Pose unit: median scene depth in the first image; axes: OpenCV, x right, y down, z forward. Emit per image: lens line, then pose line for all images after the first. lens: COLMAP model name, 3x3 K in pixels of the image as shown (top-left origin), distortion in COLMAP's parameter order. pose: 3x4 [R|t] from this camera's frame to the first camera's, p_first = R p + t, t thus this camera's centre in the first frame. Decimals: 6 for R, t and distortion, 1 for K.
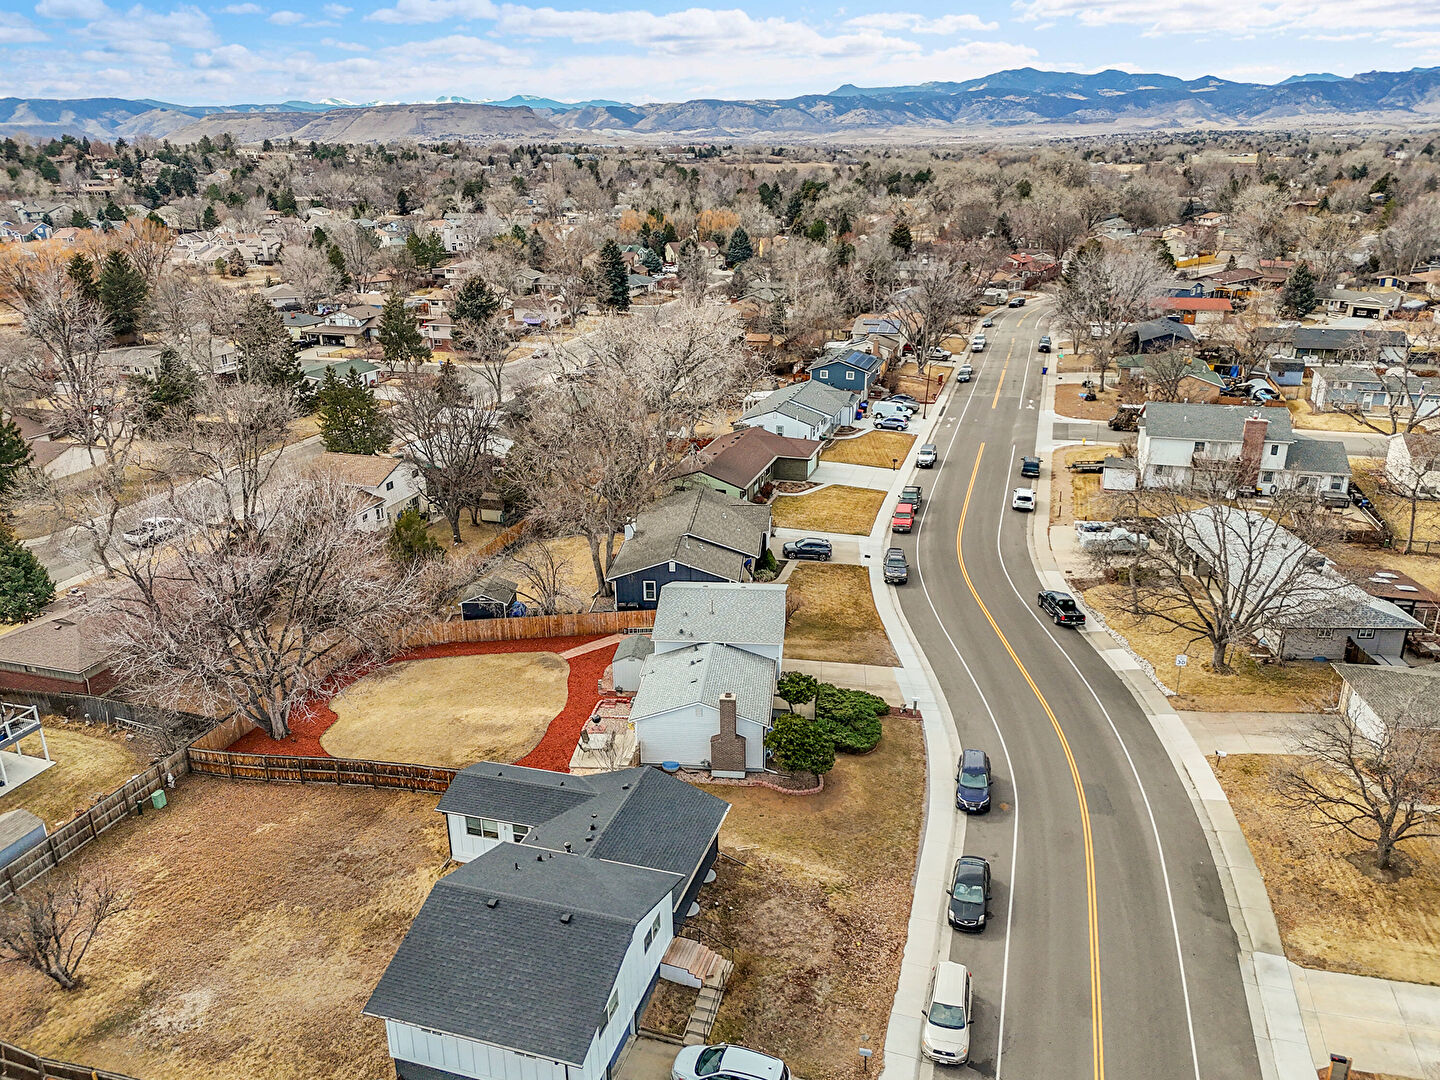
lens RADIAL K [[1054.4, 0, 723.2], [0, 1054.4, 540.3], [0, 0, 1]] dist [0.071697, -0.061039]
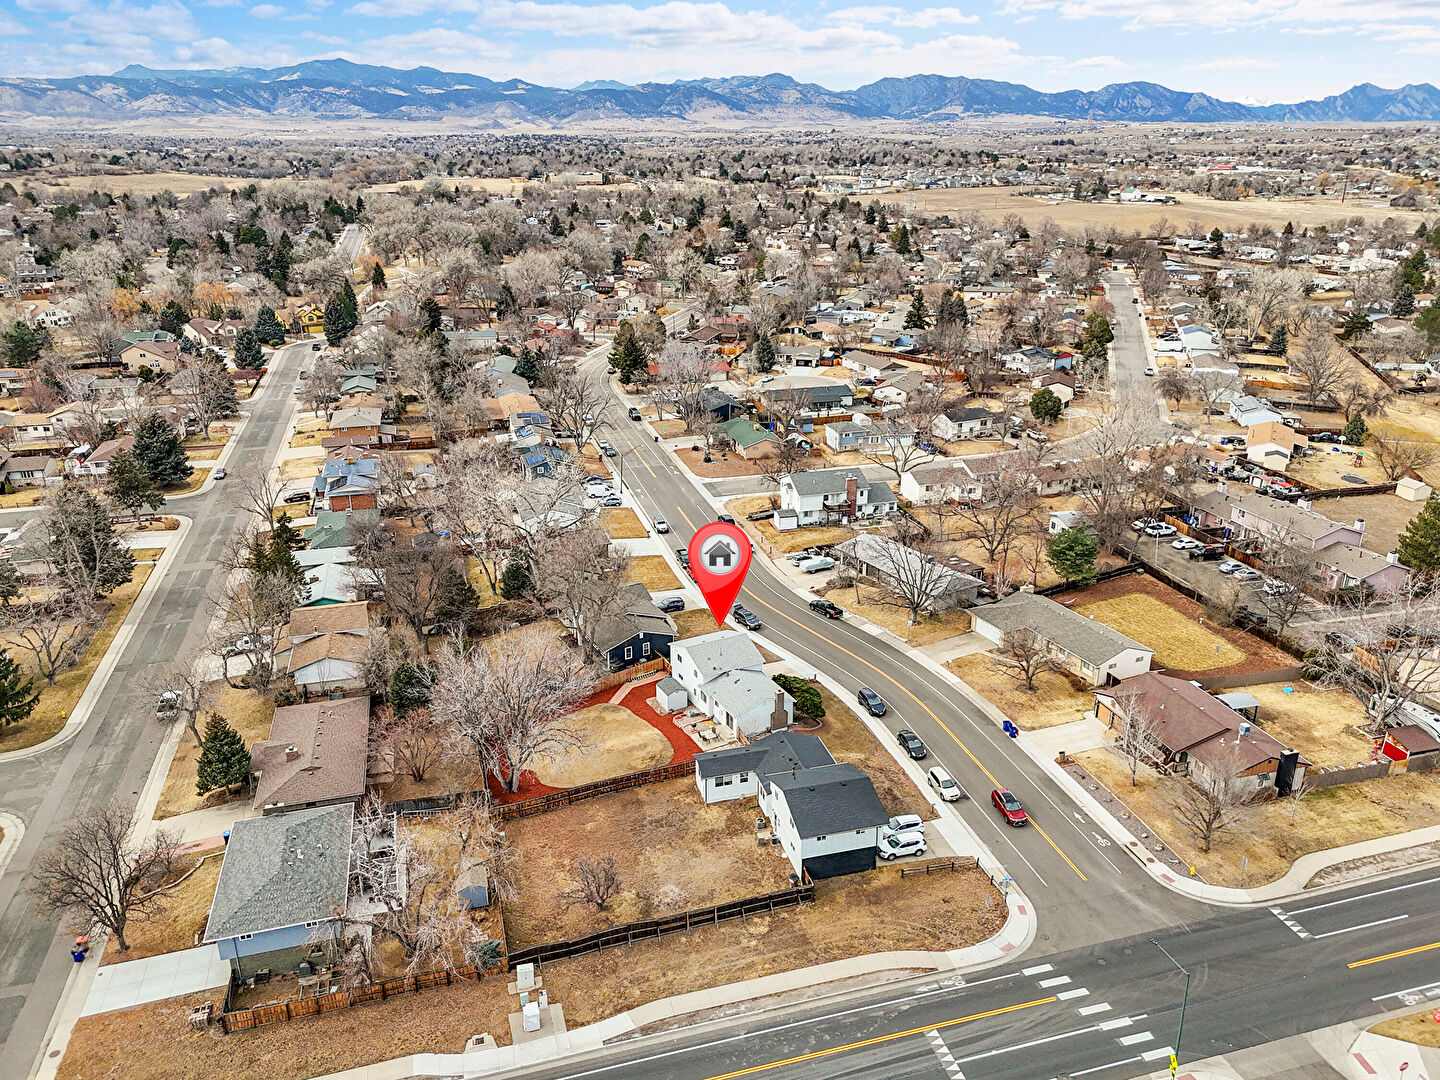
lens RADIAL K [[1054.4, 0, 723.2], [0, 1054.4, 540.3], [0, 0, 1]] dist [0.071697, -0.061039]
pose [[0.840096, -0.182626, 0.510771, -0.583306], [0.179601, 0.982157, 0.055770, -0.147048], [-0.511842, 0.044883, 0.857906, -0.377568]]
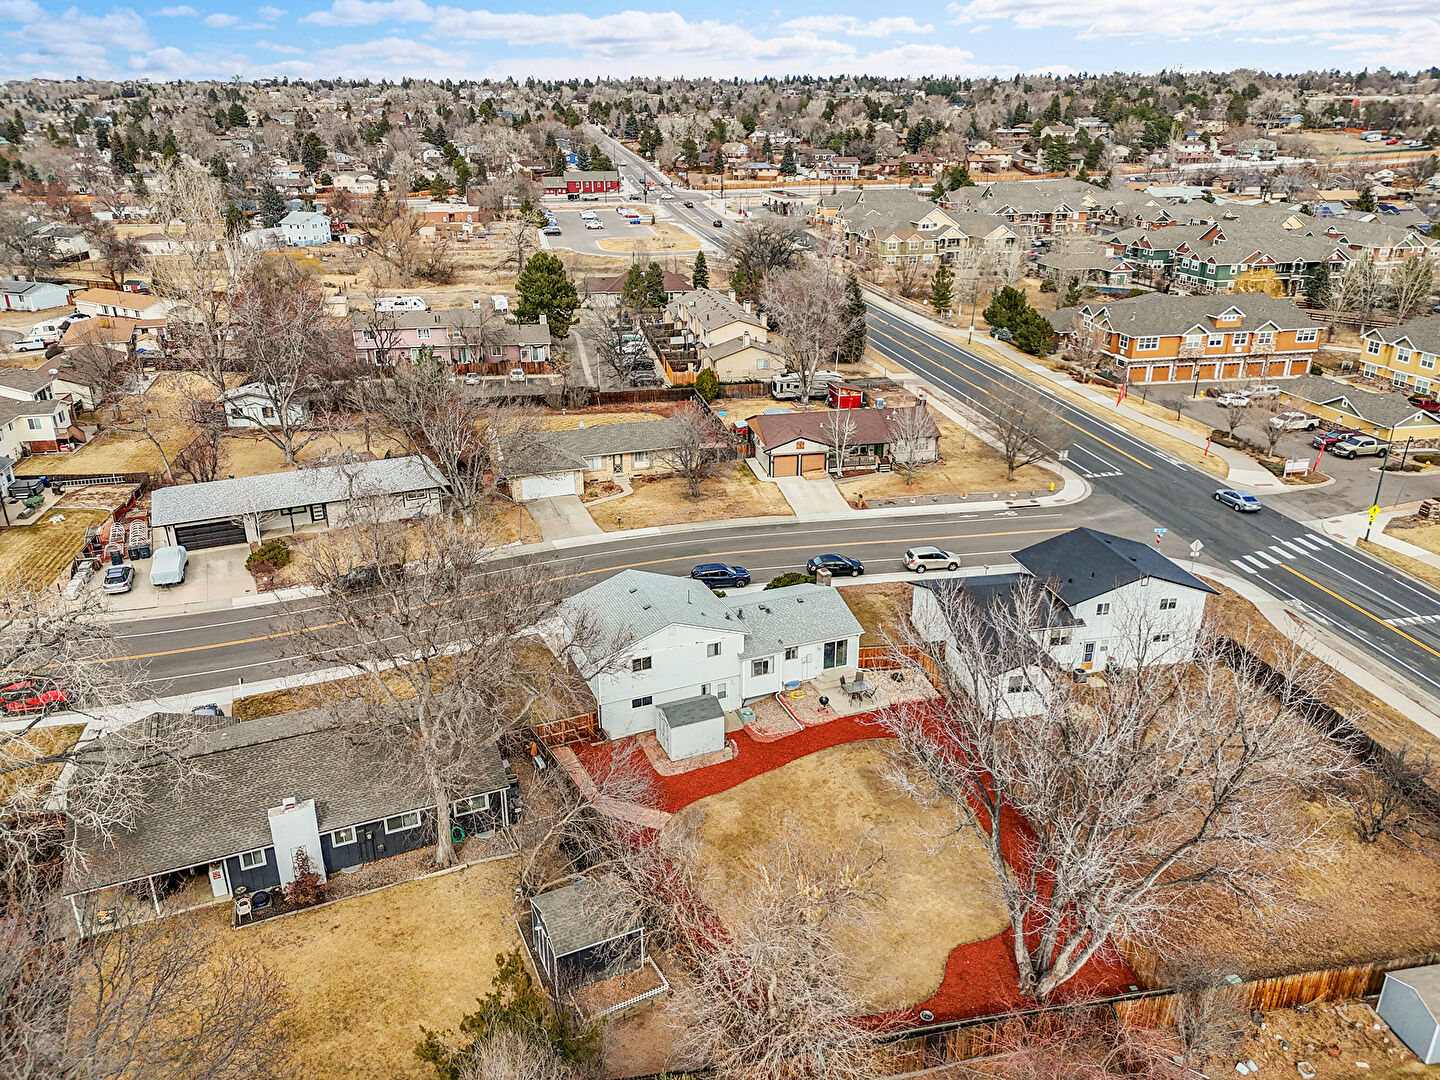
lens RADIAL K [[1054.4, 0, 723.2], [0, 1054.4, 540.3], [0, 0, 1]] dist [0.071697, -0.061039]
pose [[-0.474881, -0.317986, 0.820593, -0.500673], [0.301108, 0.817454, 0.491022, -0.276730], [-0.826935, 0.480264, -0.292445, 0.784721]]
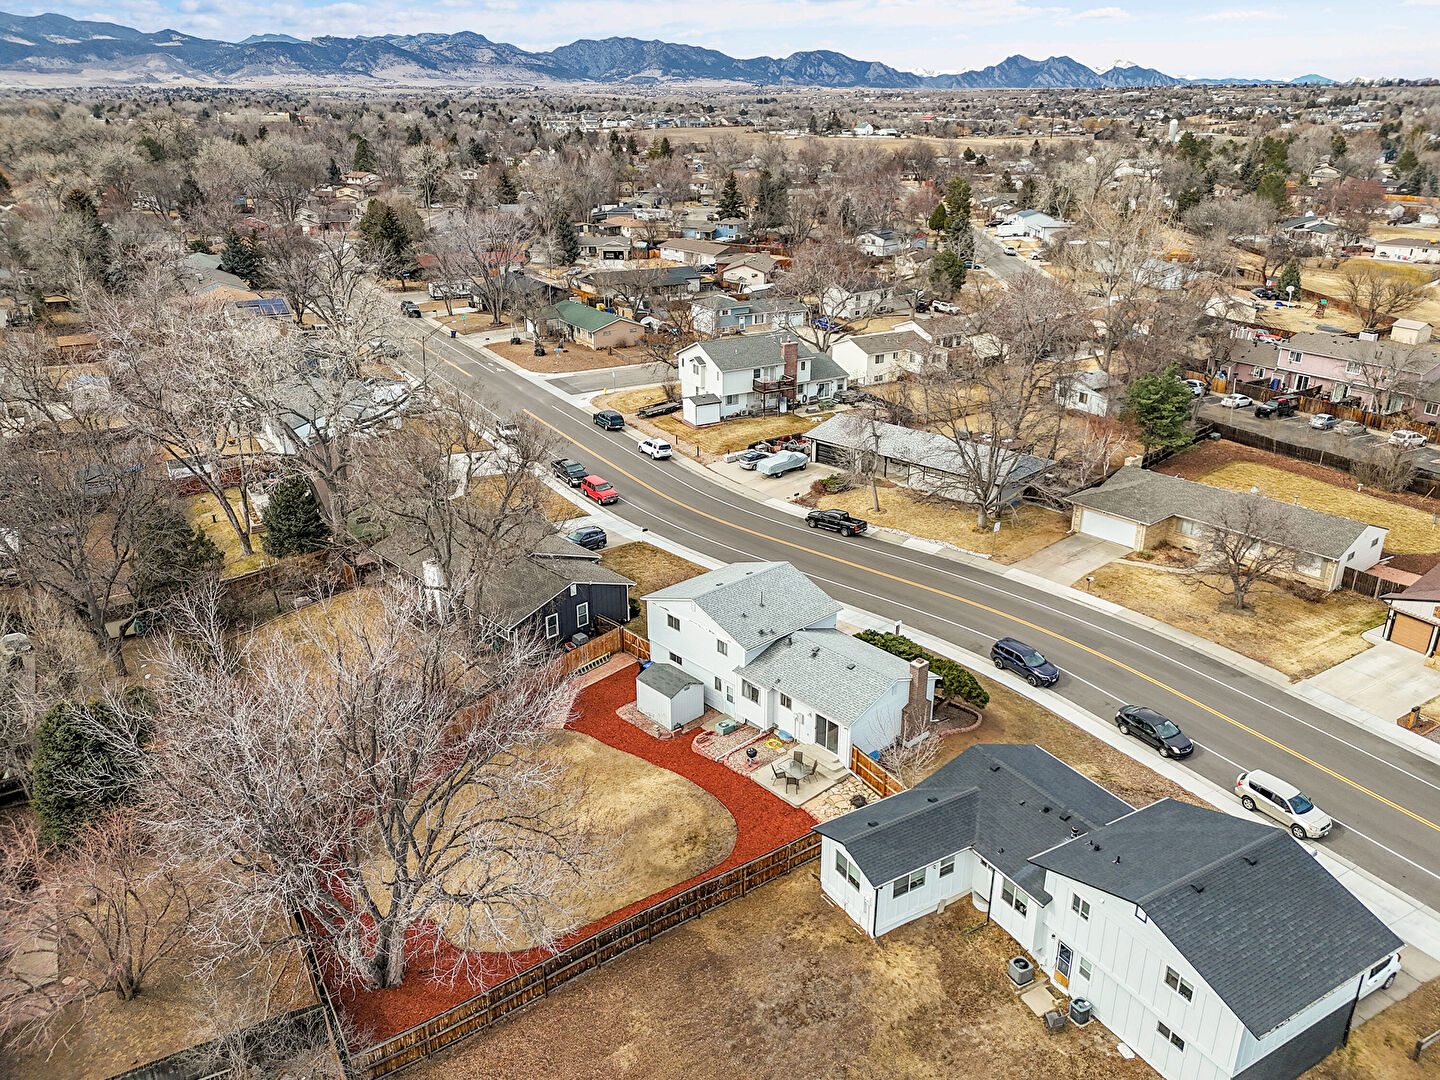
lens RADIAL K [[1054.4, 0, 723.2], [0, 1054.4, 540.3], [0, 0, 1]] dist [0.071697, -0.061039]
pose [[0.672106, -0.268349, 0.690118, -0.426576], [0.244818, 0.960136, 0.134916, -0.078367], [-0.698812, 0.078275, 0.711010, 0.225950]]
